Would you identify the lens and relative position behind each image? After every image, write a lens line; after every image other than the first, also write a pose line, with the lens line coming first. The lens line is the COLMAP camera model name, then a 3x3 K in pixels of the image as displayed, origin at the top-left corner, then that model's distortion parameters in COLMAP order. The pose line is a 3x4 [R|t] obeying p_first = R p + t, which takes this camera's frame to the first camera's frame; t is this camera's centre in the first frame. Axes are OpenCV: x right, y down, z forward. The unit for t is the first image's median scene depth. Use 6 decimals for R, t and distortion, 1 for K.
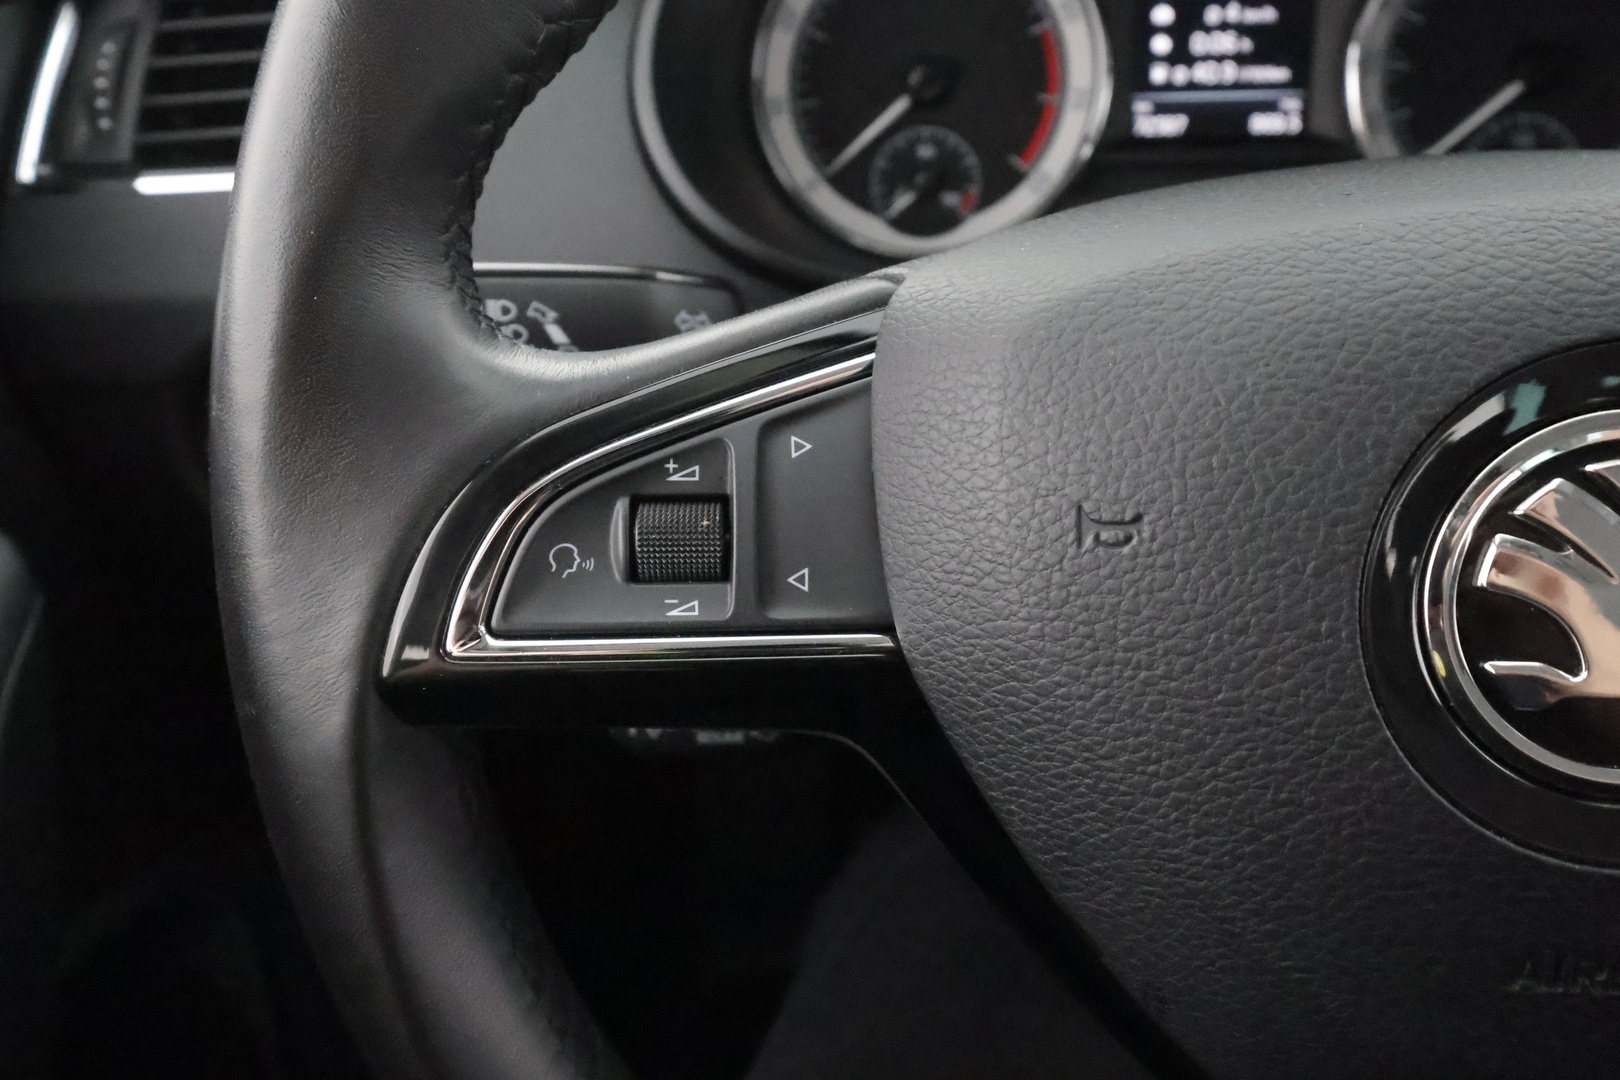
lens RADIAL K [[1267.2, 0, 802.5], [0, 1267.2, 525.9], [0, 0, 1]] dist [0.009734, -0.001602]
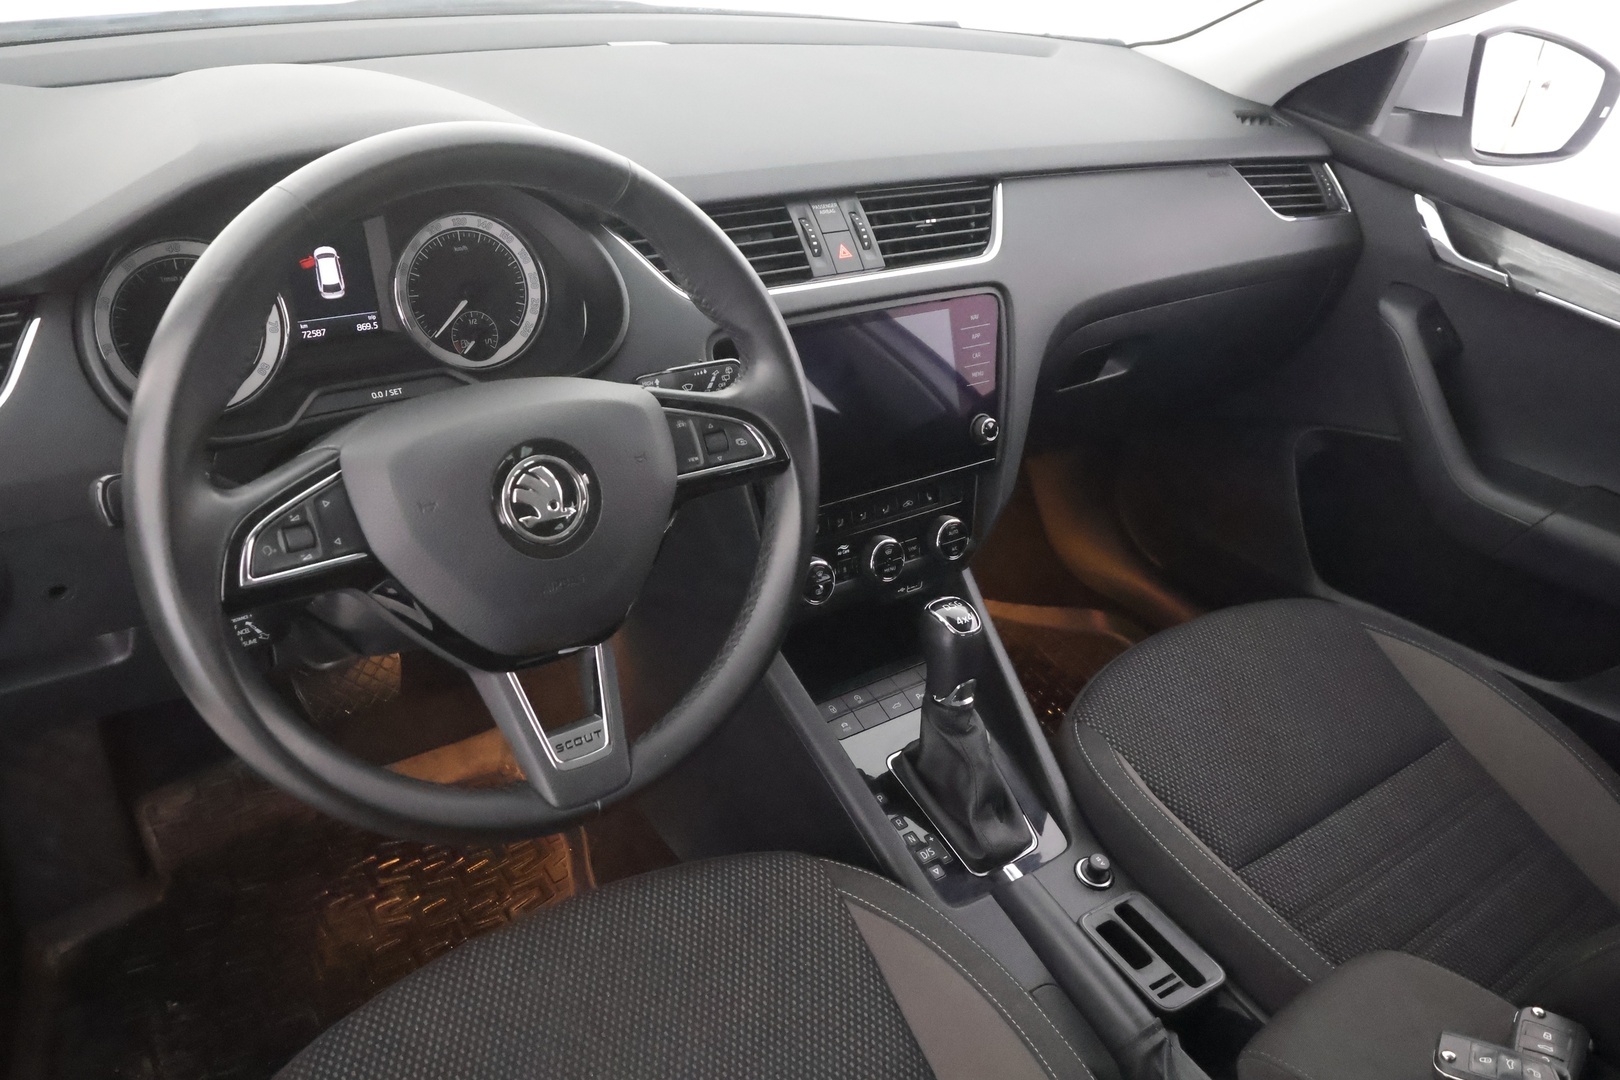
lens RADIAL K [[1267.2, 0, 802.7], [0, 1267.2, 543.9], [0, 0, 1]] dist [0.009734, -0.001602]
pose [[0.714583, -0.240572, 0.656884, -0.662458], [0.240093, 0.966312, 0.092713, 0.017025], [-0.657059, 0.091463, 0.748270, -1.164914]]
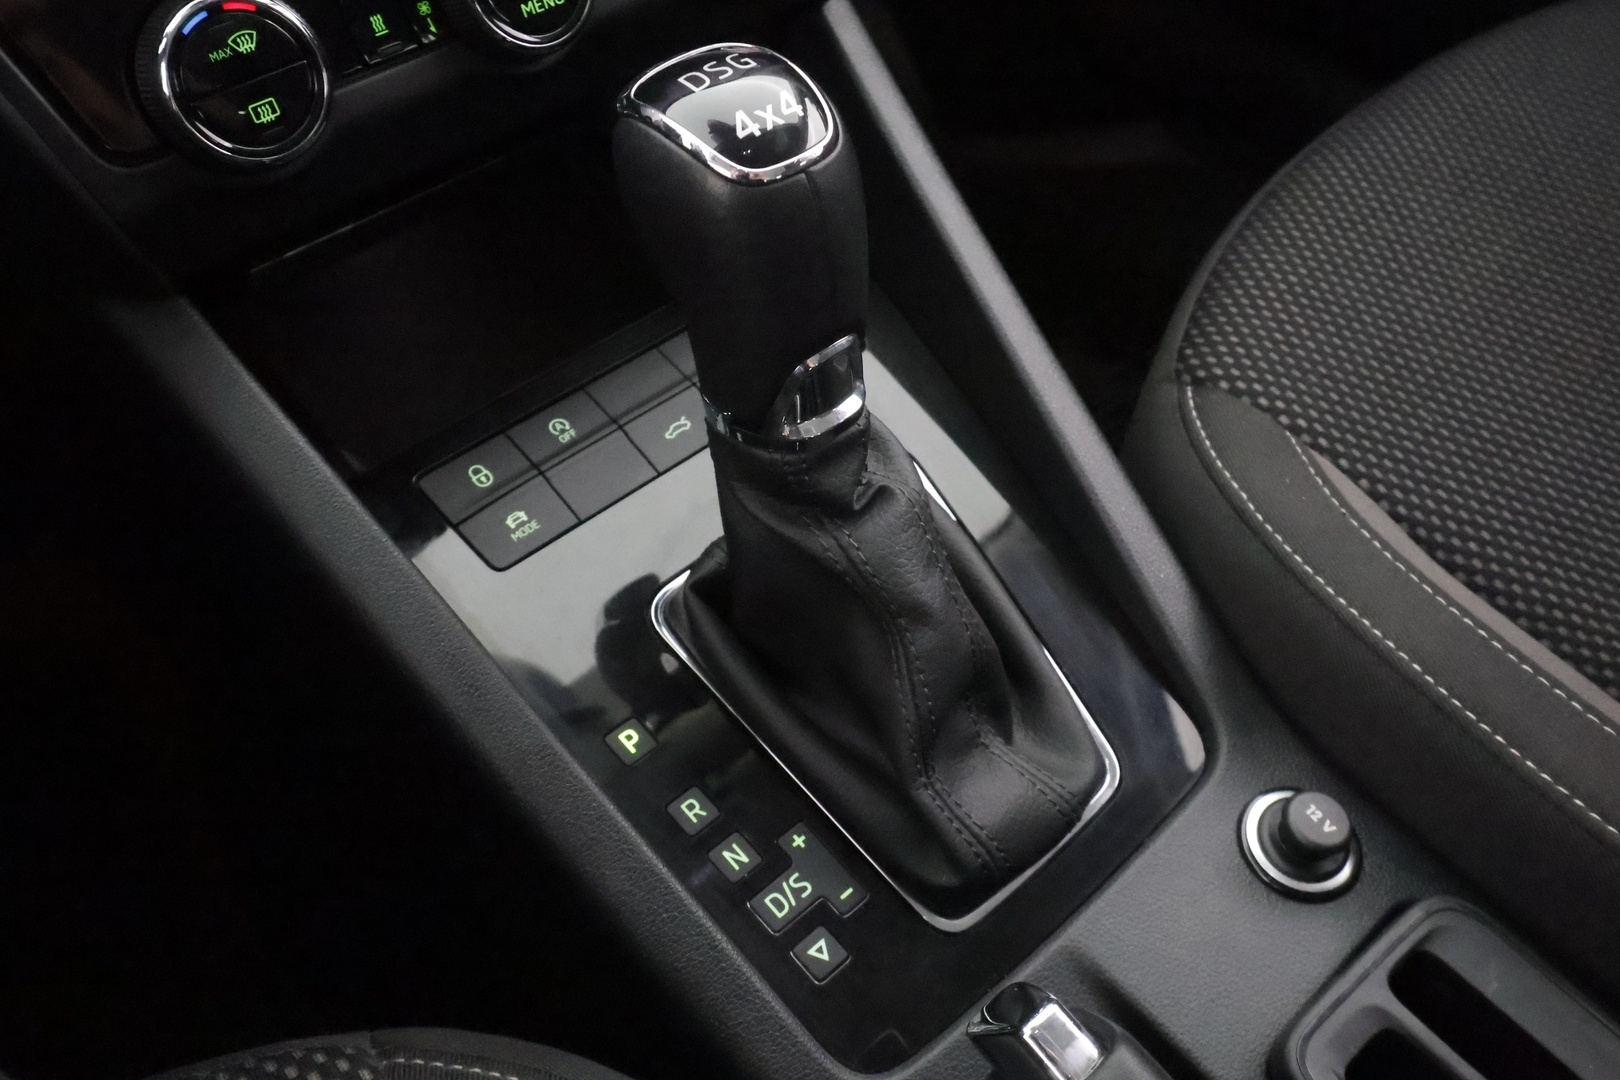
lens RADIAL K [[1267.2, 0, 803.4], [0, 1267.2, 534.5], [0, 0, 1]] dist [0.009734, -0.001602]
pose [[0.661972, -0.535455, 0.524481, 0.806327], [0.396167, 0.843972, 0.361611, 0.442499], [-0.636274, -0.031594, 0.770816, 0.055069]]
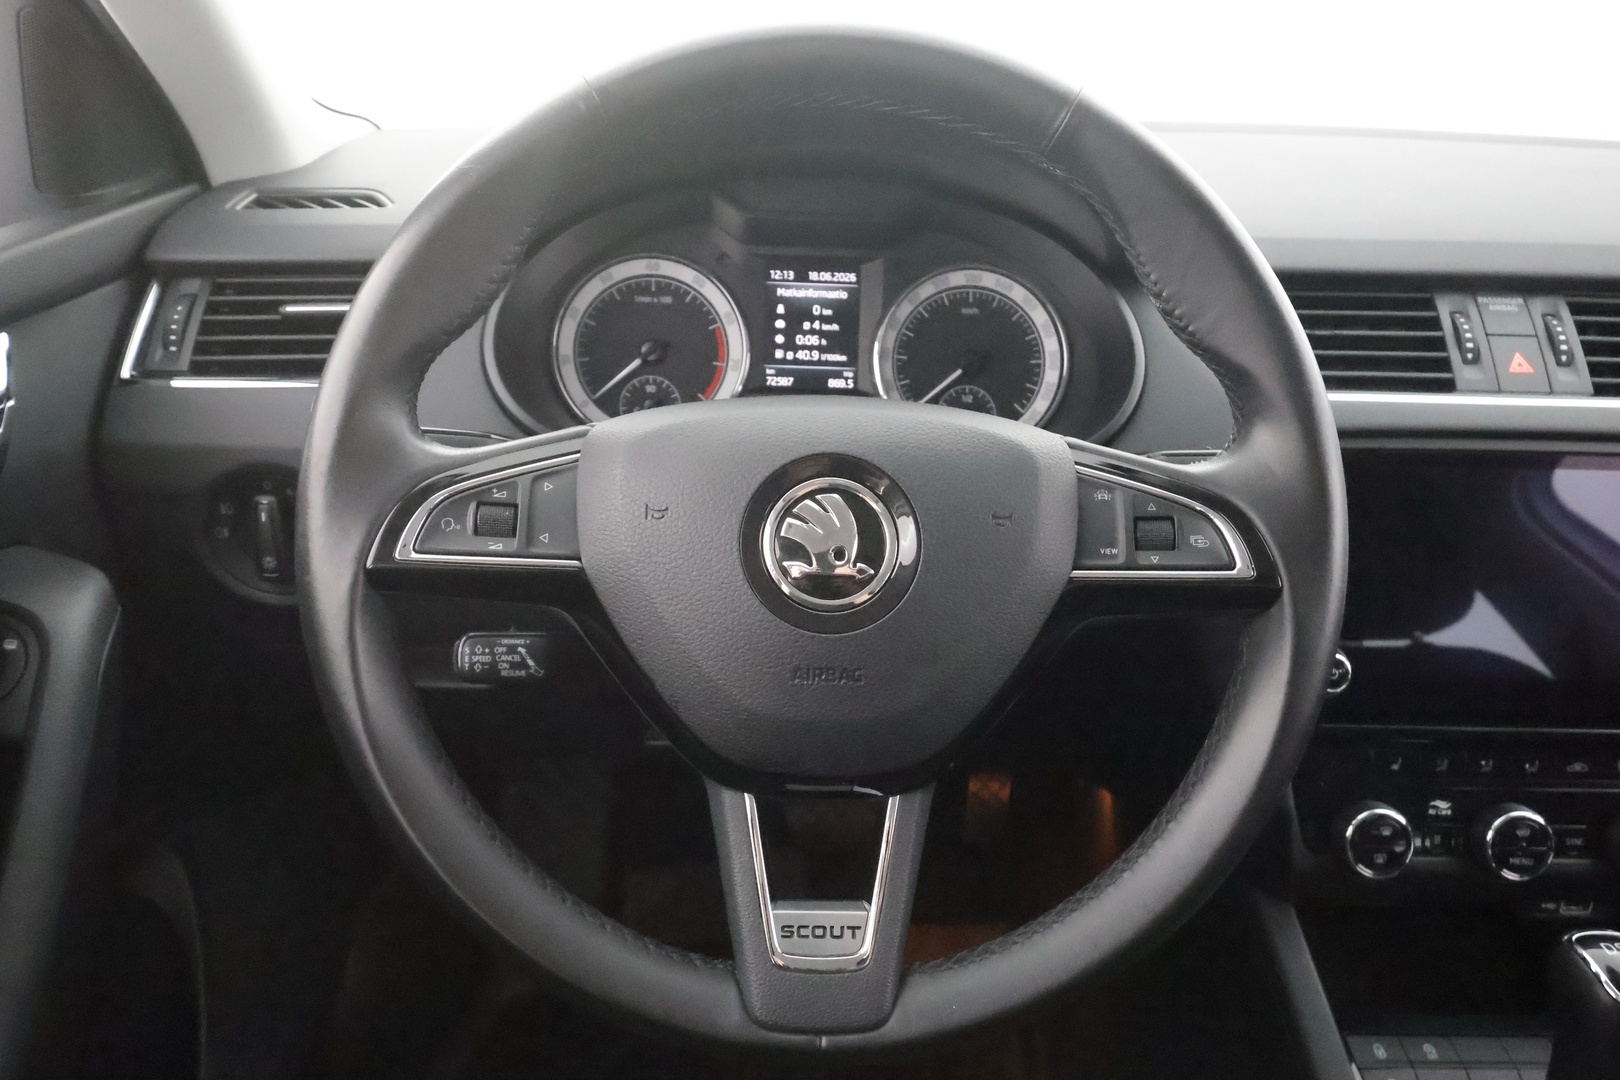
lens RADIAL K [[1143.8, 0, 809.2], [0, 1143.8, 546.8], [0, 0, 1]] dist [-0.003844, 0.003796]
pose [[0.986813, 0.027974, 0.159427, 0.076180], [-0.001016, 0.986003, -0.166722, 0.215264], [-0.161860, 0.164361, 0.973030, -0.632233]]
